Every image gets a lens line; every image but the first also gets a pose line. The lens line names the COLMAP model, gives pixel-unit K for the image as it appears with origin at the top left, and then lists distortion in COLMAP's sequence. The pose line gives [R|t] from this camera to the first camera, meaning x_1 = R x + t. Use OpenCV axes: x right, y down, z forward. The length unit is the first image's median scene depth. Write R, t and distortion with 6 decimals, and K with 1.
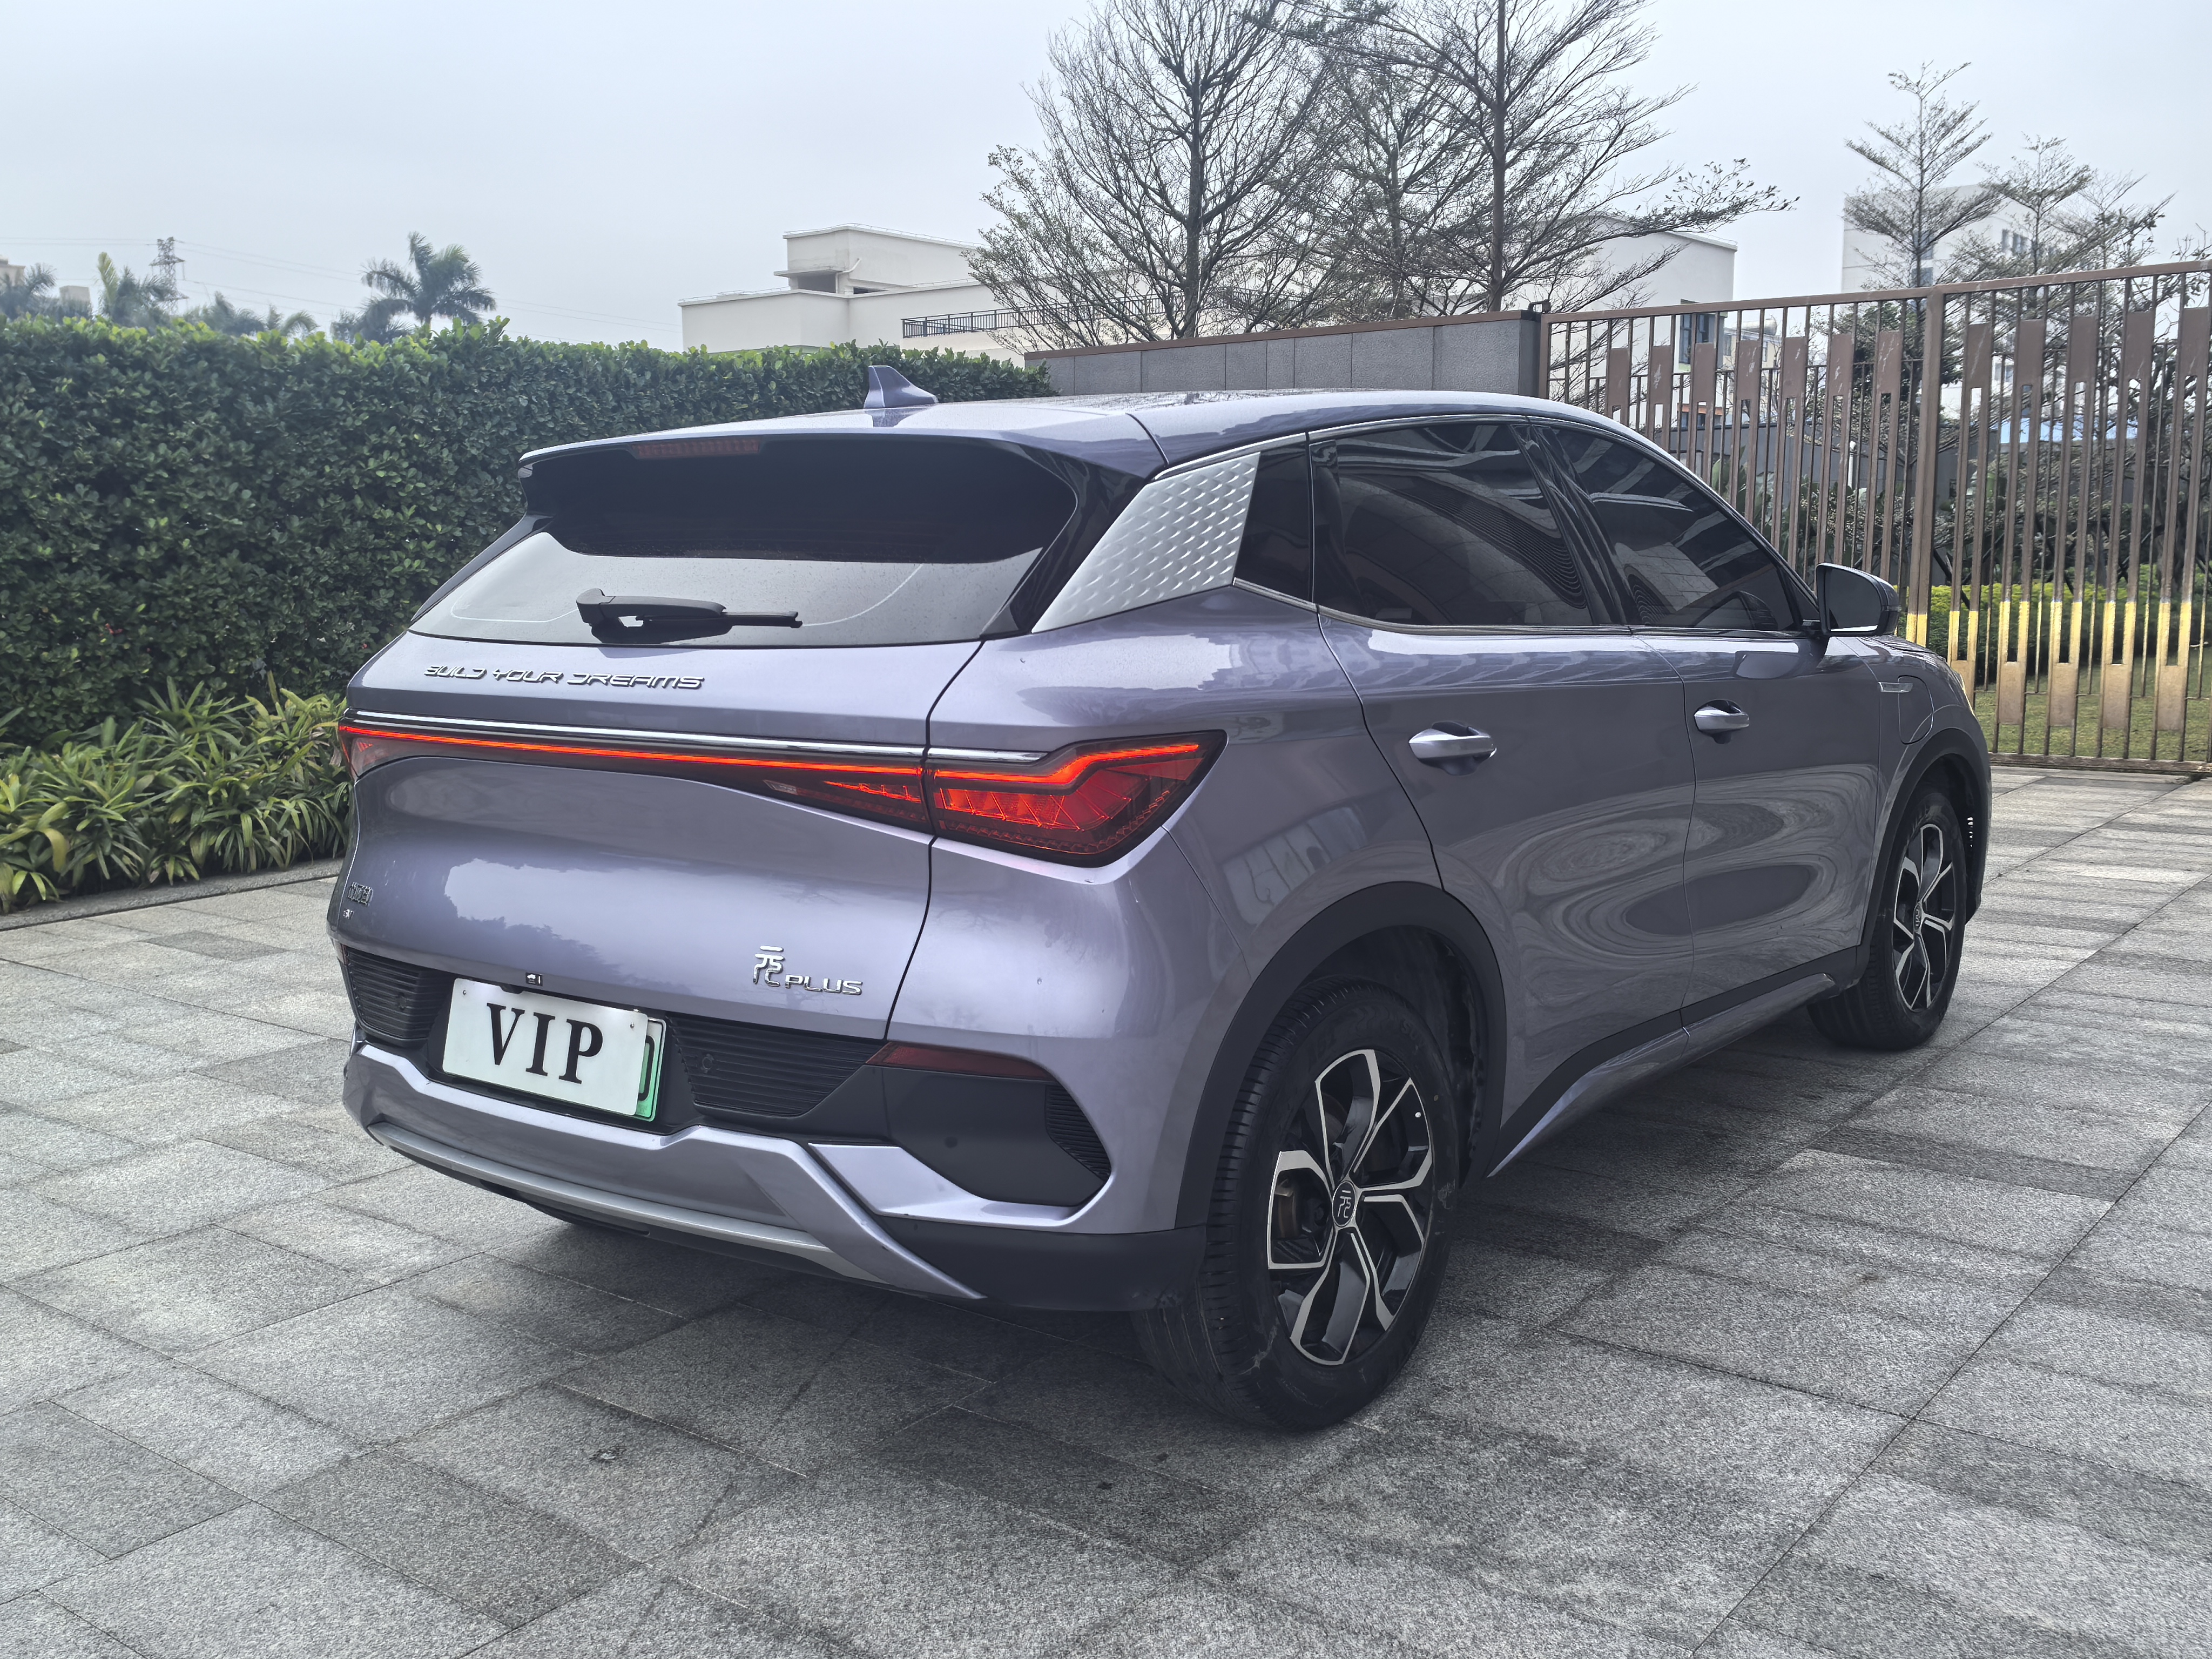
lens RADIAL K [[2103.8, 0, 1114.9], [0, 2103.8, 837.4], [0, 0, 1]] dist [0.031983, 0.000000]
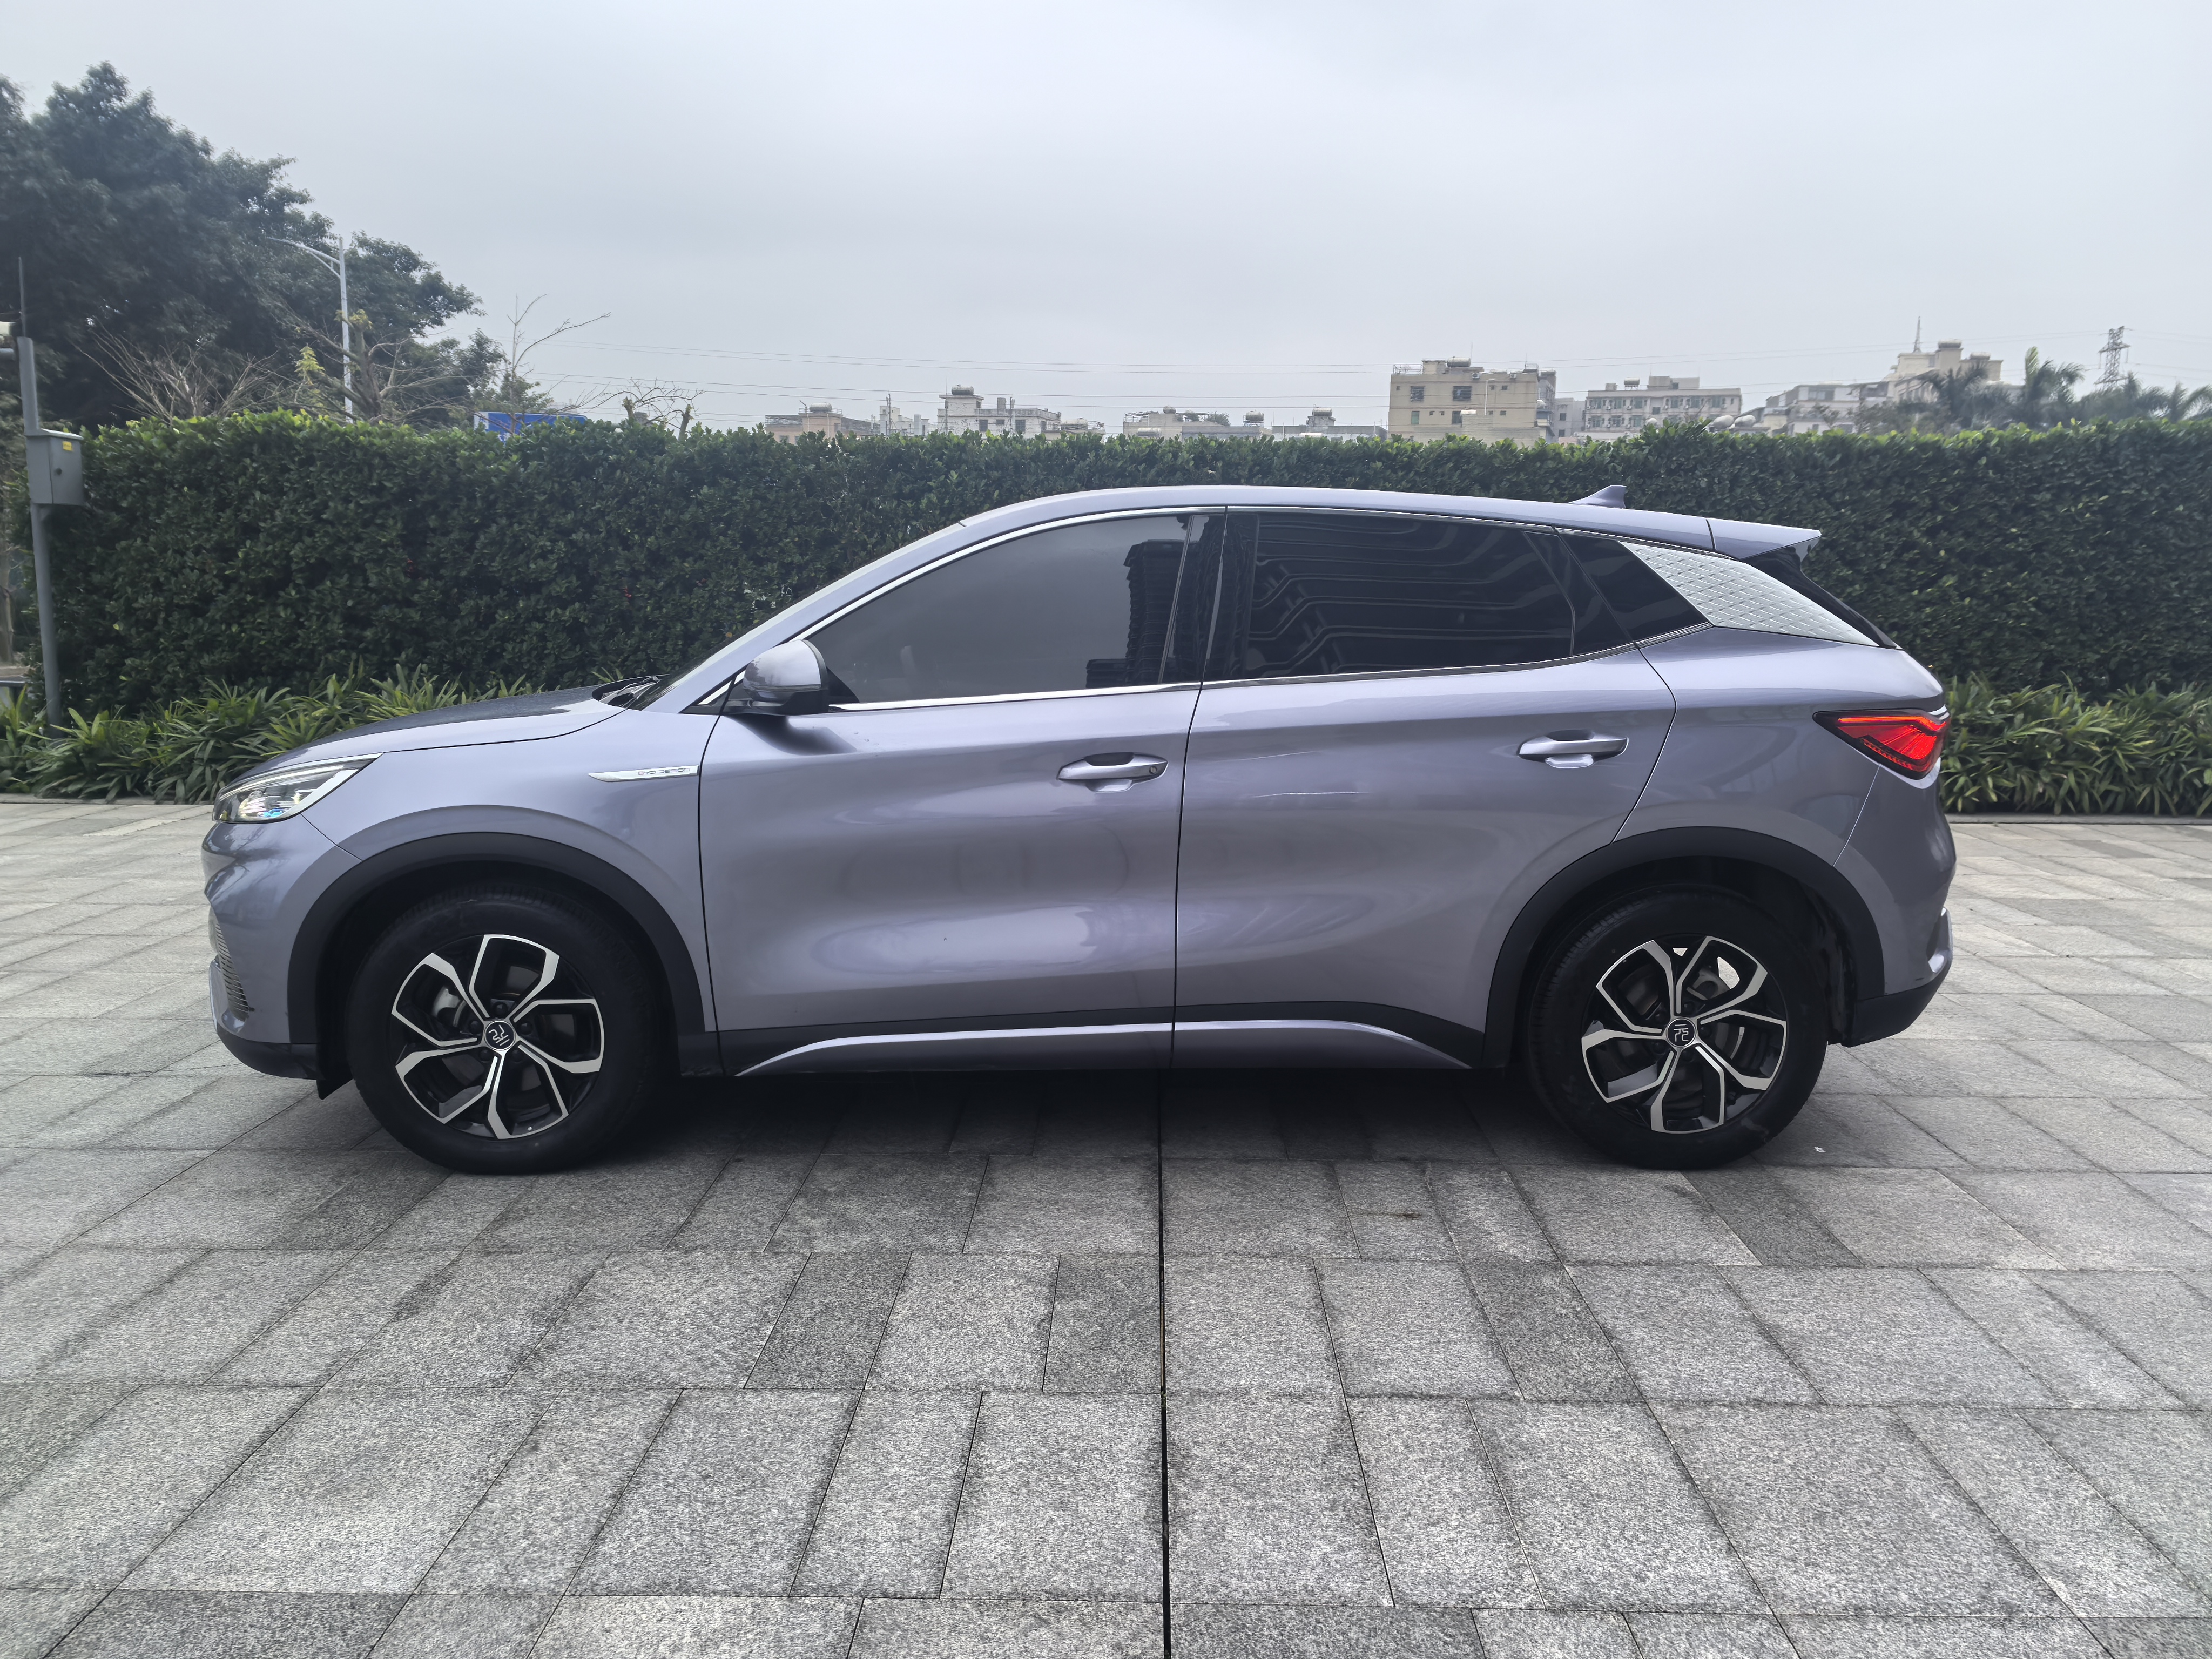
lens RADIAL K [[1742.2, 0, 1130.4], [0, 1742.2, 839.7], [0, 0, 1]] dist [0.070805, -0.092060]
pose [[0.608700, 0.143922, -0.780238, 0.436251], [-0.141114, 0.987369, 0.072040, -0.024494], [0.780751, 0.066252, 0.621321, 0.097688]]
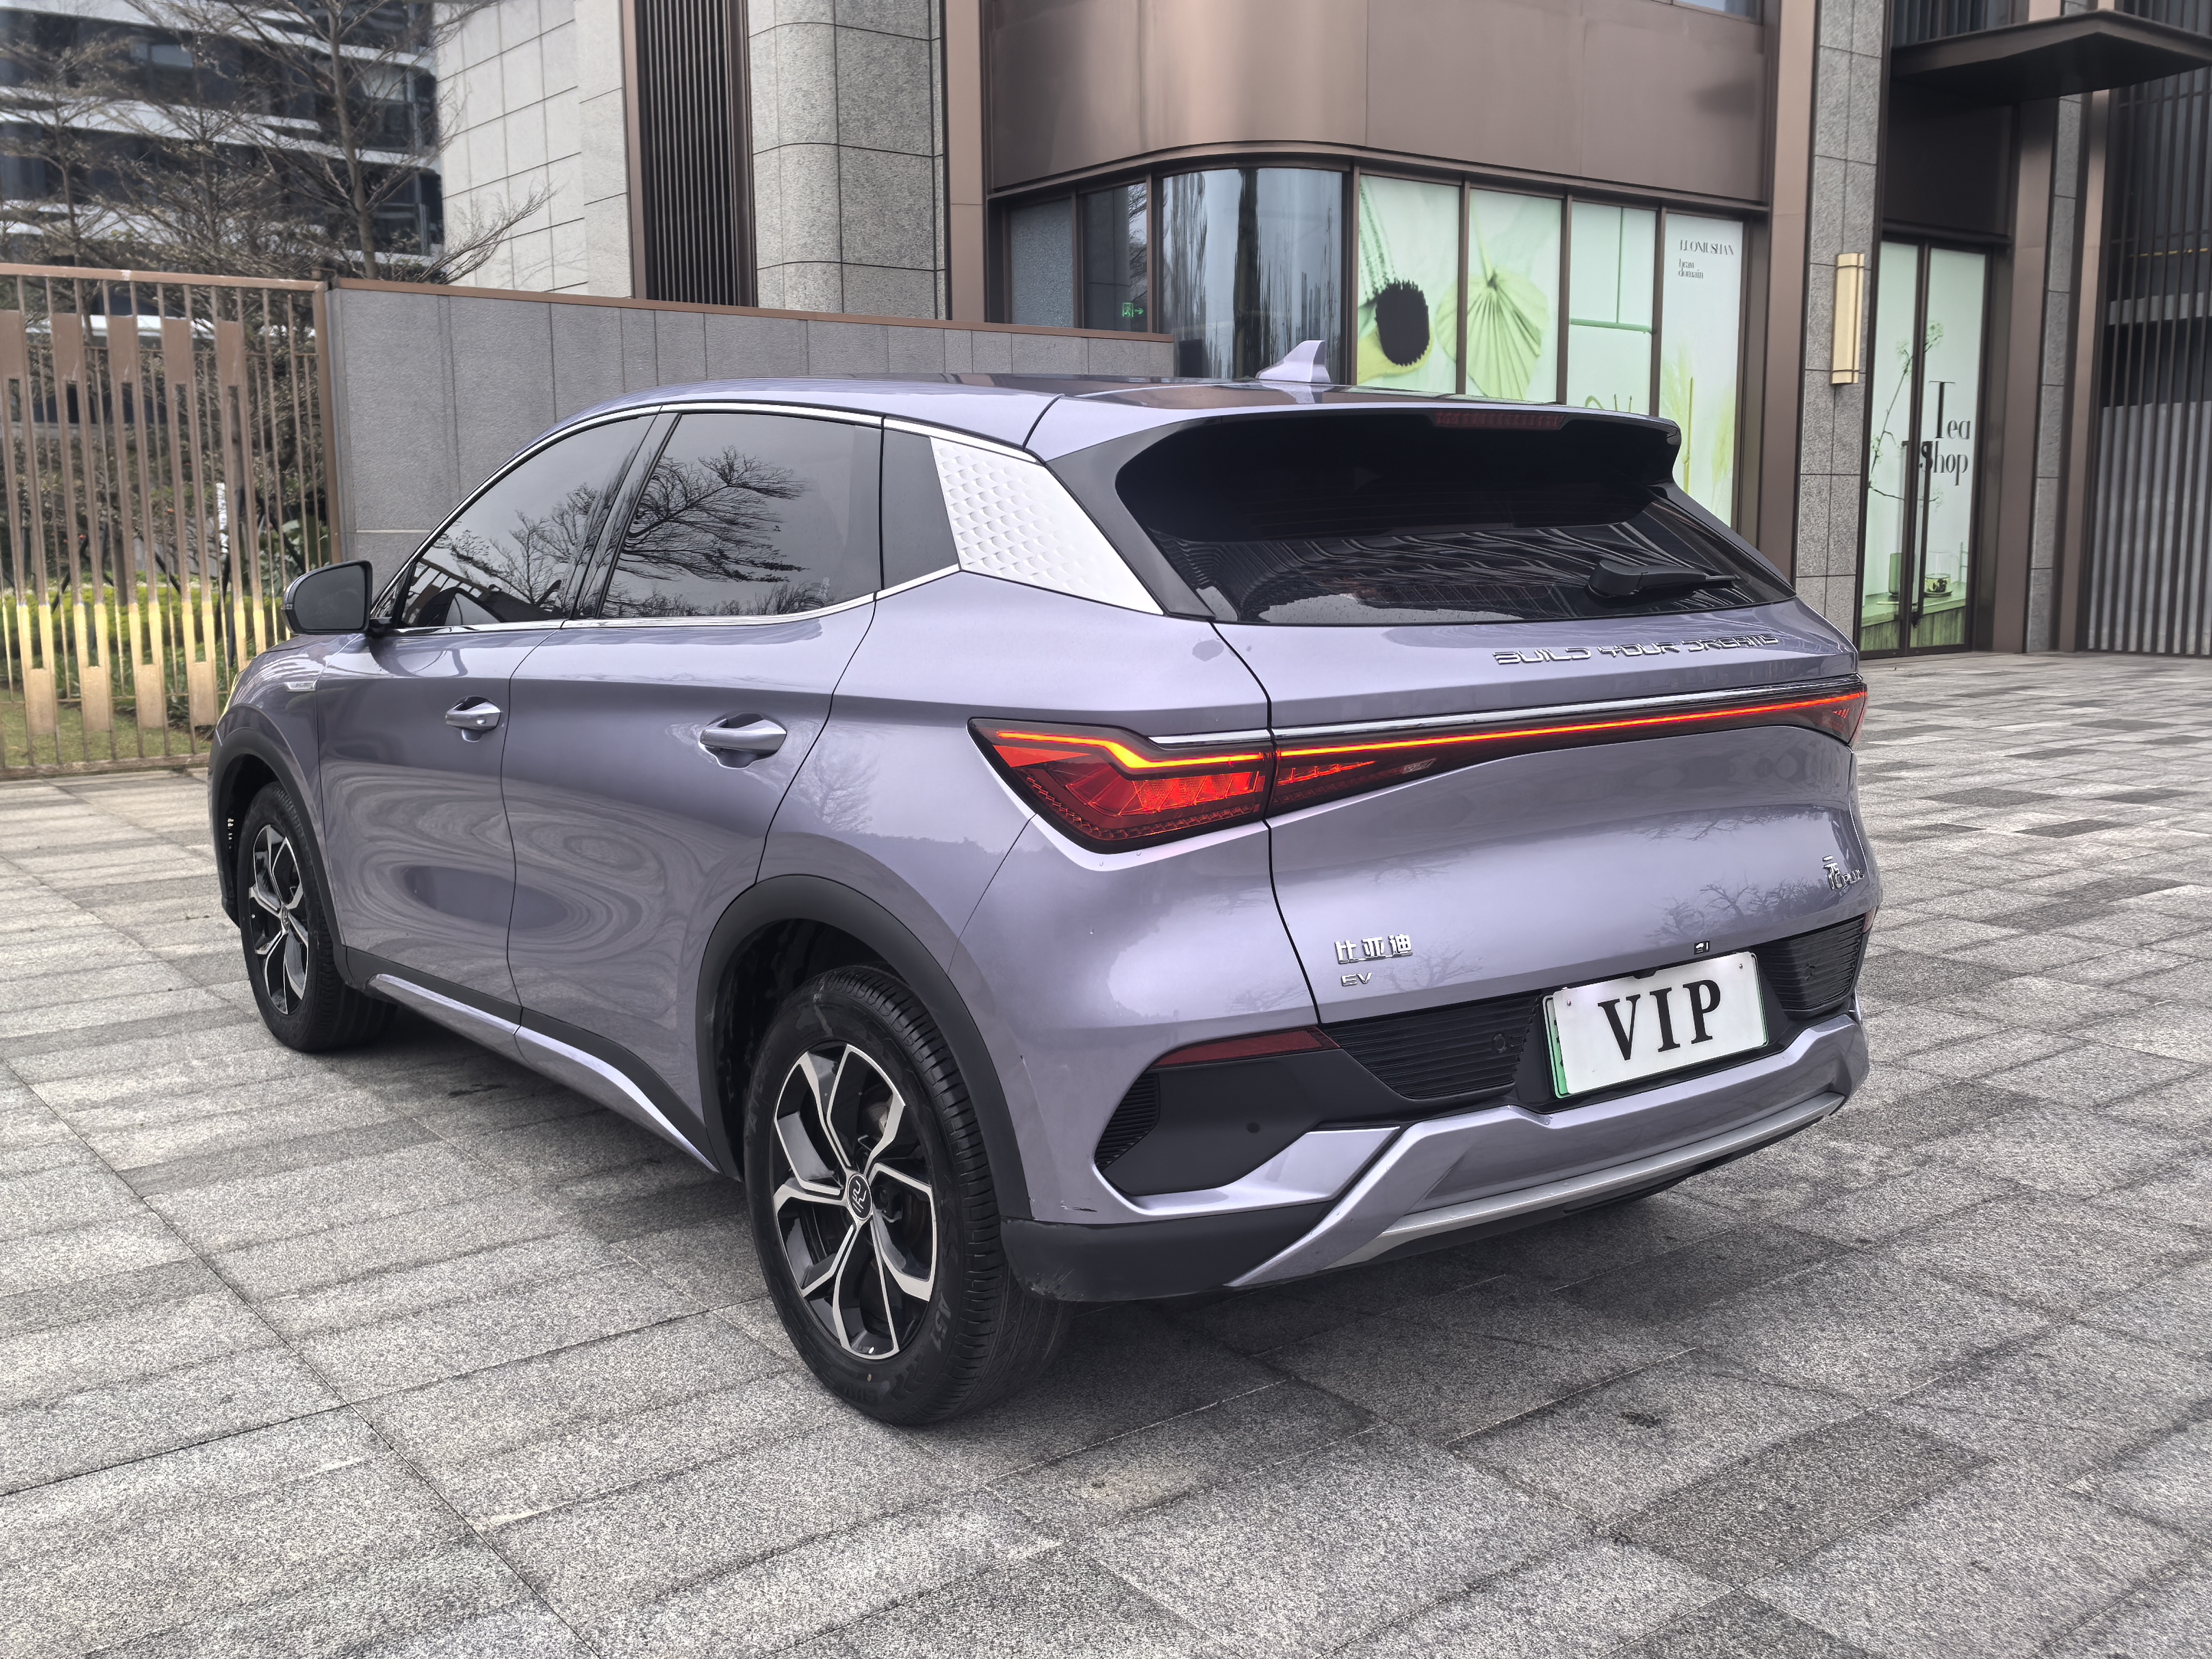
lens RADIAL K [[2103.8, 0, 1102.2], [0, 2103.8, 835.8], [0, 0, 1]] dist [0.031983, 0.000000]
pose [[0.247067, -0.131695, 0.960007, -0.442861], [0.139422, 0.985244, 0.099276, -0.042424], [-0.958916, 0.109319, 0.261783, 0.341589]]
